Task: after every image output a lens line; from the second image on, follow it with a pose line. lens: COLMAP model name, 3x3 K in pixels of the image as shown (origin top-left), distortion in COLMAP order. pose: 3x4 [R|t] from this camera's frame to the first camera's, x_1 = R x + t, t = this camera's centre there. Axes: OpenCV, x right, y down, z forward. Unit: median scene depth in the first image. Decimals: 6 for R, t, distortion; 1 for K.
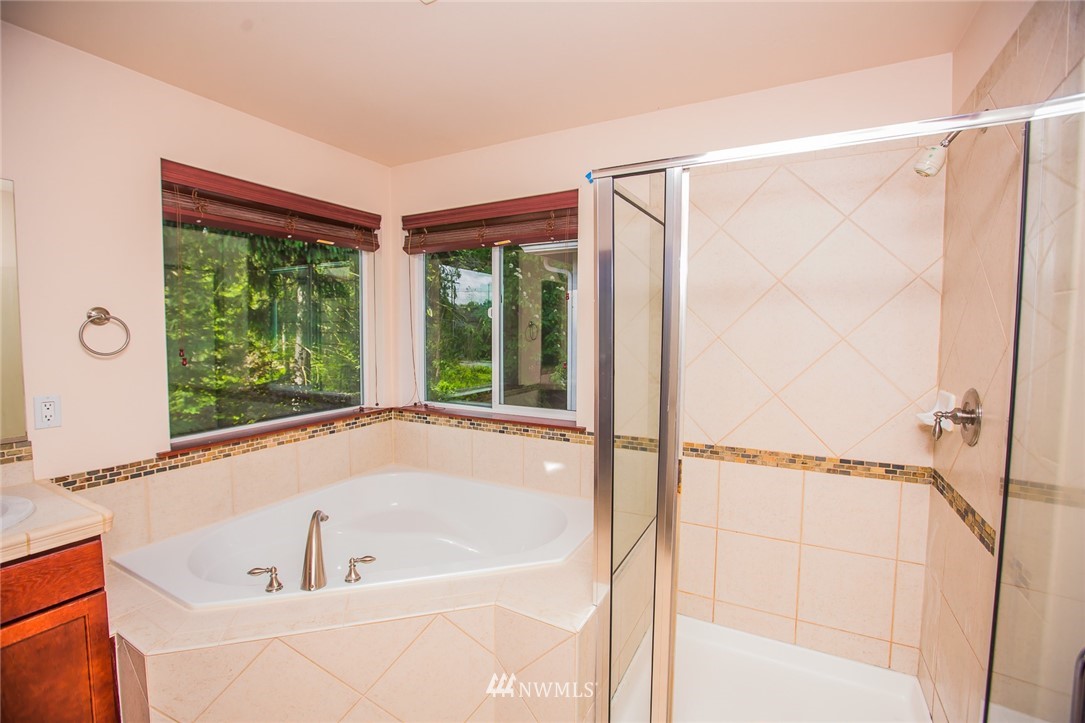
lens RADIAL K [[484.9, 0, 538.1], [0, 484.9, 357.4], [0, 0, 1]] dist [-0.050625, 0.013769]
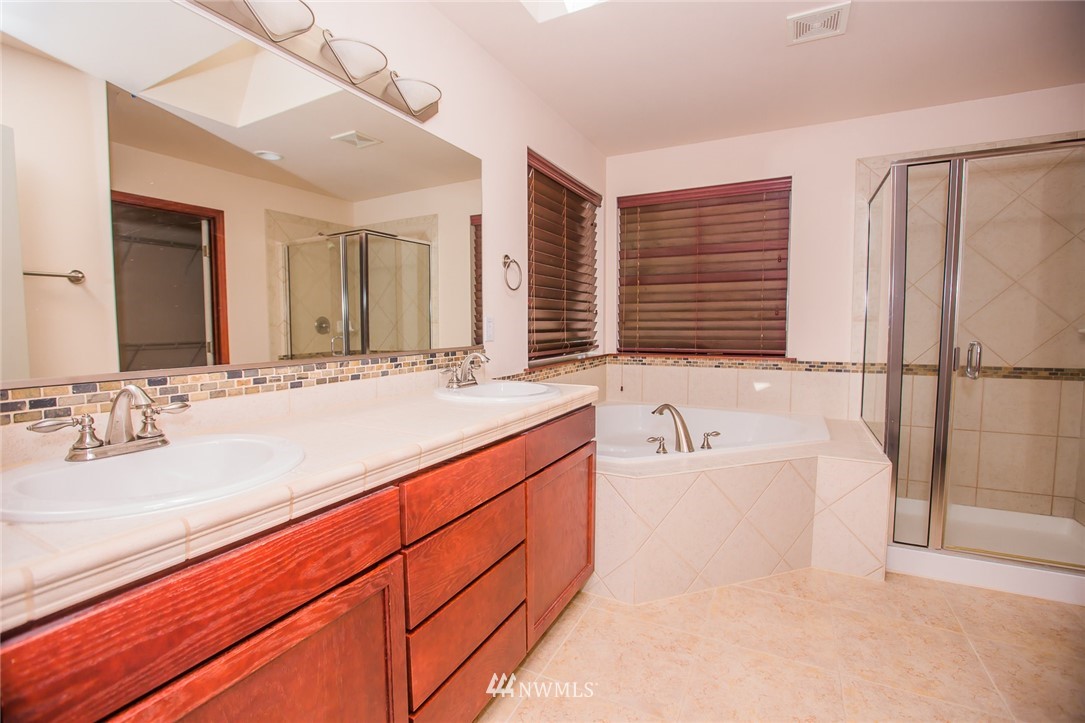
lens RADIAL K [[484.9, 0, 538.1], [0, 484.9, 357.4], [0, 0, 1]] dist [-0.050625, 0.013769]
pose [[0.999821, -0.008808, 0.016733, -0.607006], [0.008608, 0.999891, 0.012029, 0.118351], [-0.016837, -0.011883, 0.999788, -0.274725]]
